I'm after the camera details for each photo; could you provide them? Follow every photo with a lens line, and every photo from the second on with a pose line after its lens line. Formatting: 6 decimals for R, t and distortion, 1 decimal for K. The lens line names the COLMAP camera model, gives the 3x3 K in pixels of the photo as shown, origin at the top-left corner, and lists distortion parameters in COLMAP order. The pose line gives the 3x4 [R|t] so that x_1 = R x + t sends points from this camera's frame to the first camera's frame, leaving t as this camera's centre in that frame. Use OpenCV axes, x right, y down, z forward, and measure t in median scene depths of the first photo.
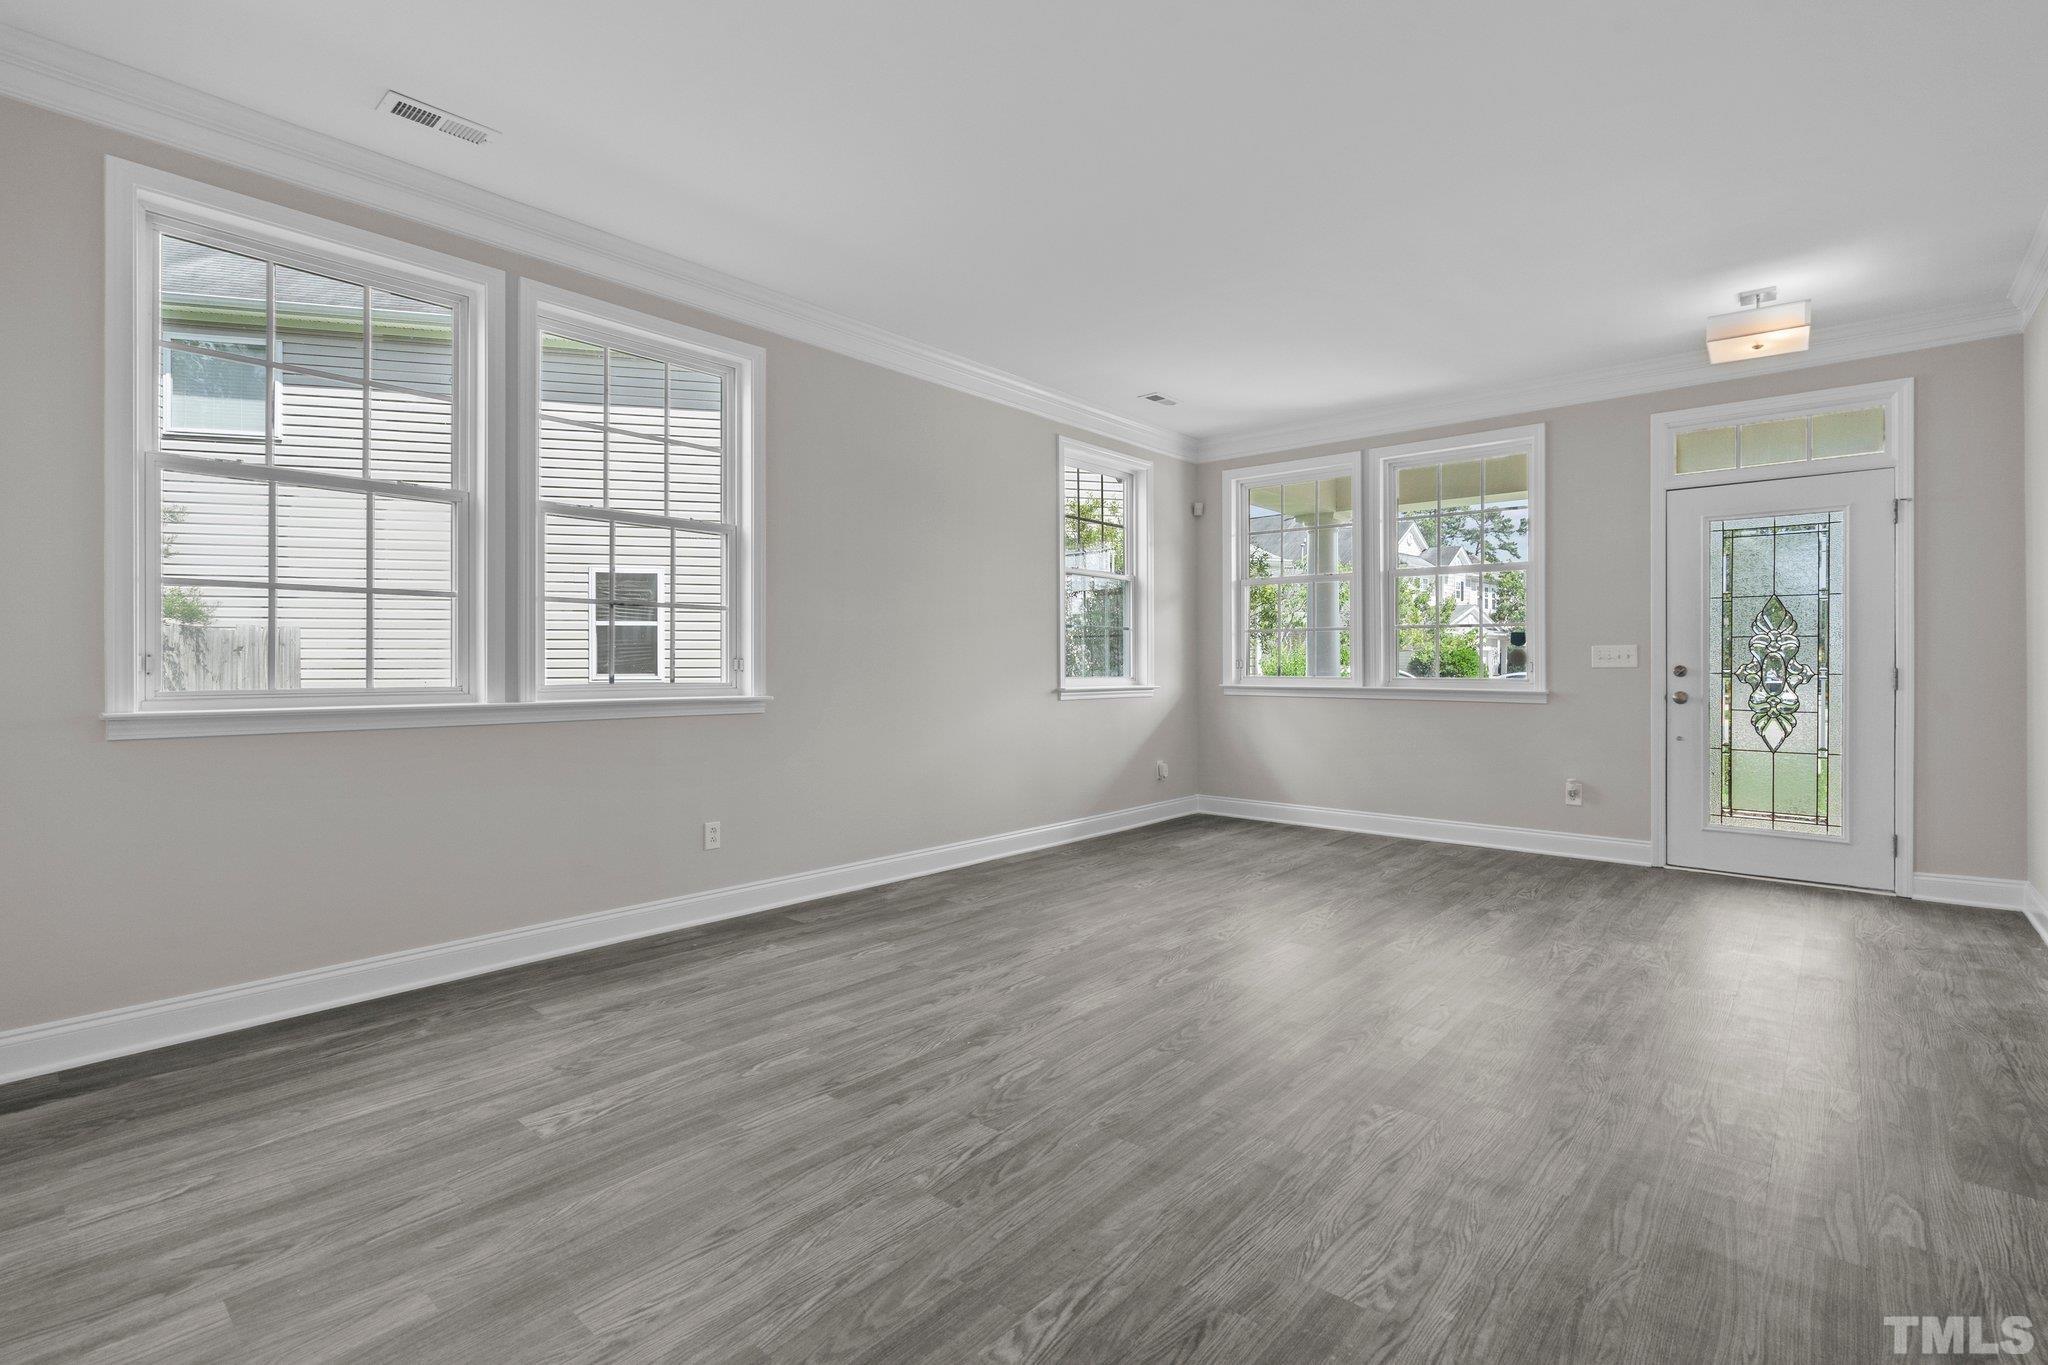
lens RADIAL K [[935.1, 0, 1034.8], [0, 935.1, 673.2], [0, 0, 1]] dist [-0.003840, 0.002070]
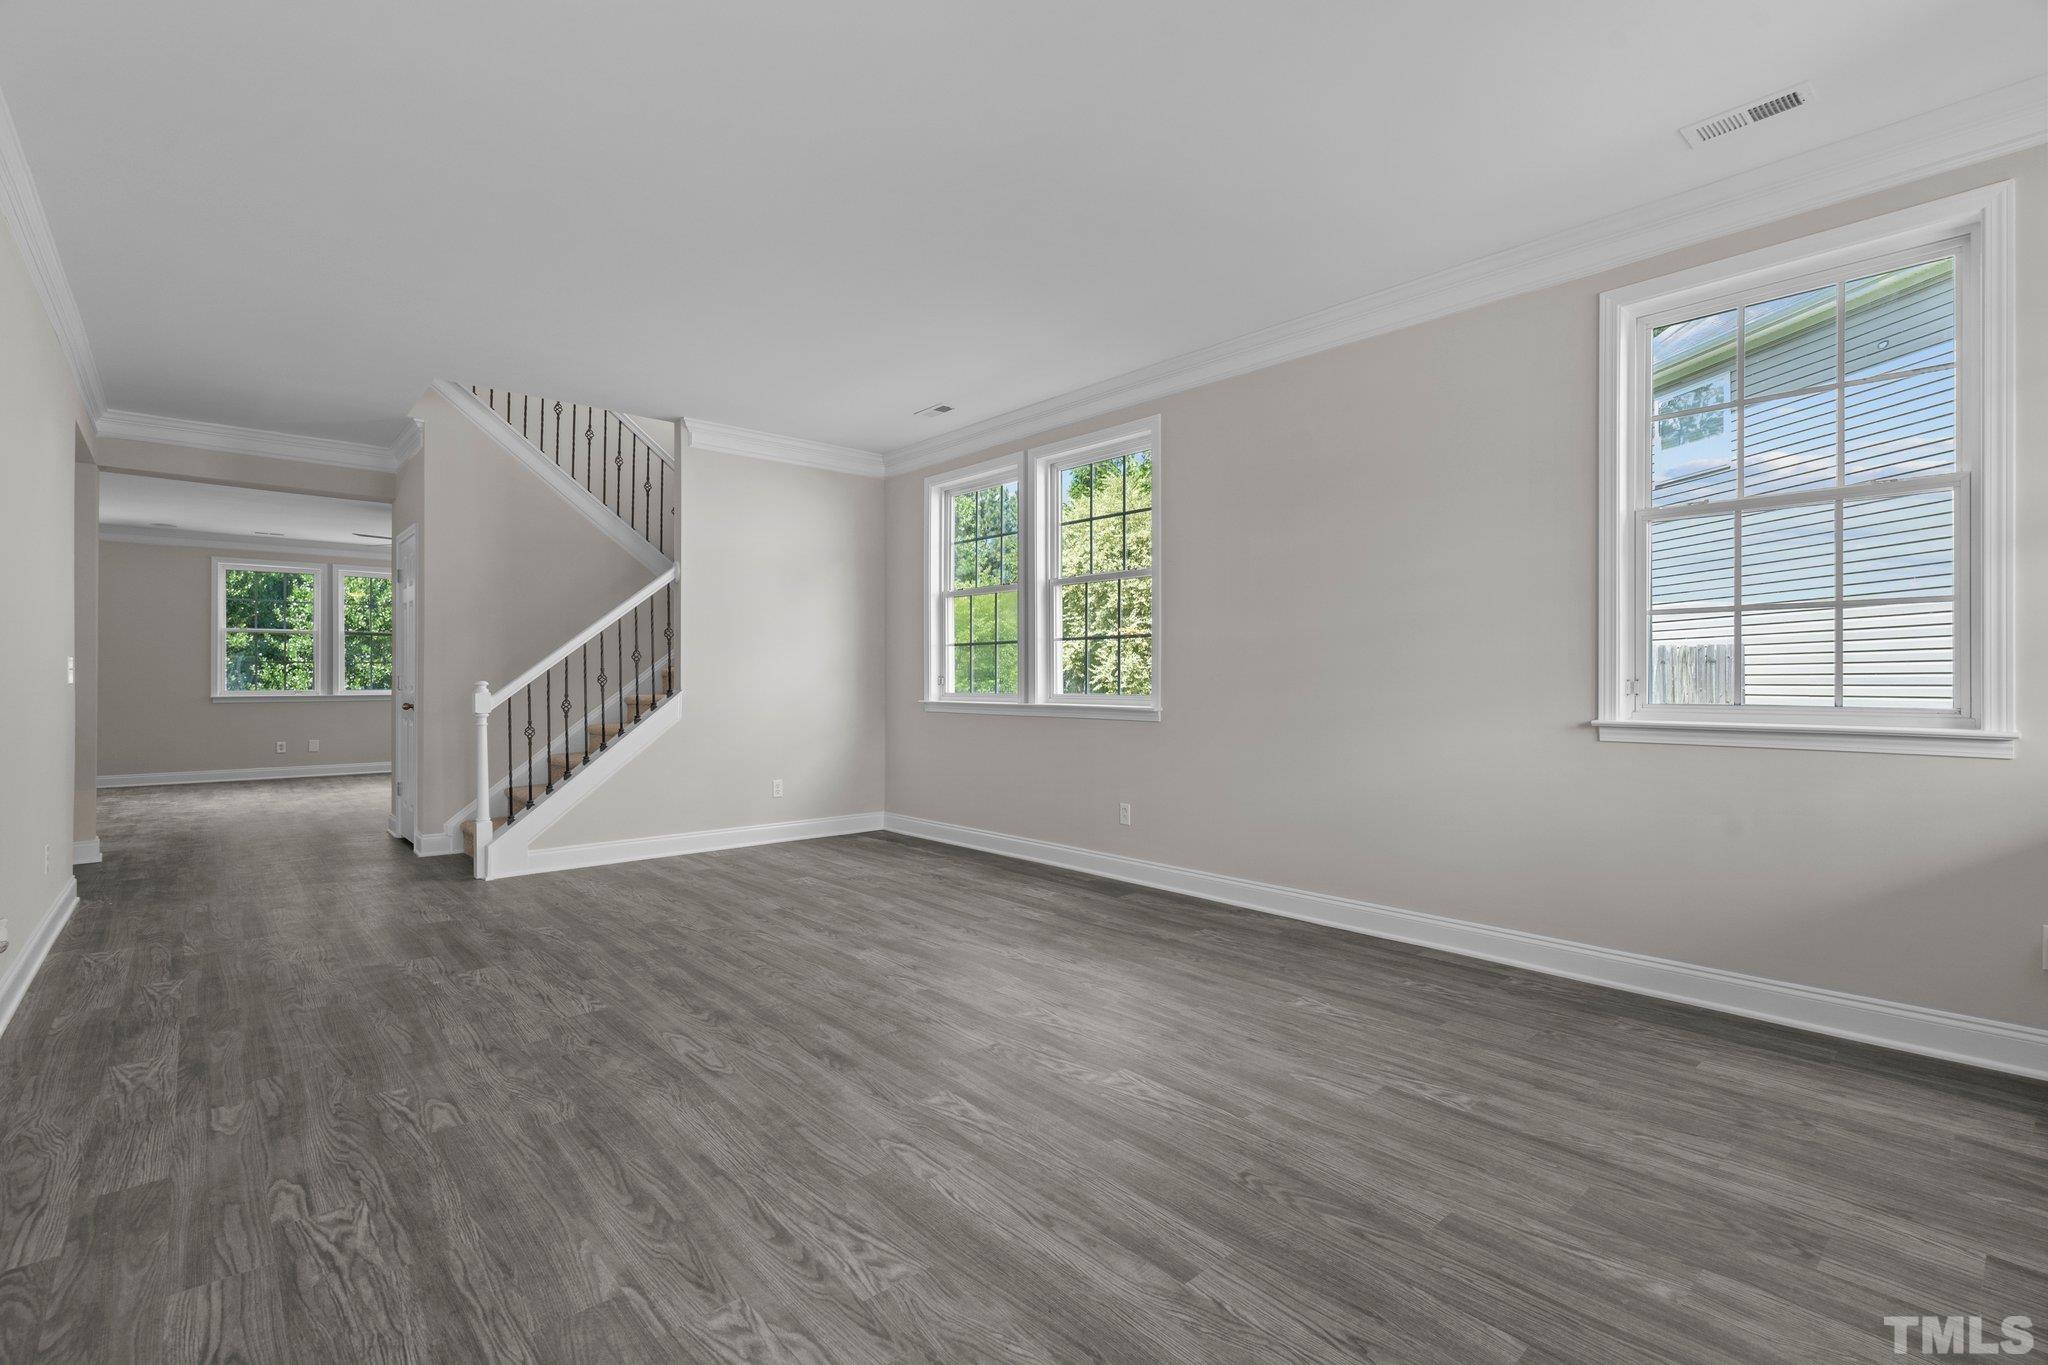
lens RADIAL K [[935.1, 0, 1035.1], [0, 935.1, 681.3], [0, 0, 1]] dist [-0.003840, 0.002070]
pose [[-0.123561, -0.000670, -0.992337, 0.618508], [-0.007972, 0.999968, 0.000317, -0.005626], [0.992305, 0.007950, -0.123562, 0.674898]]
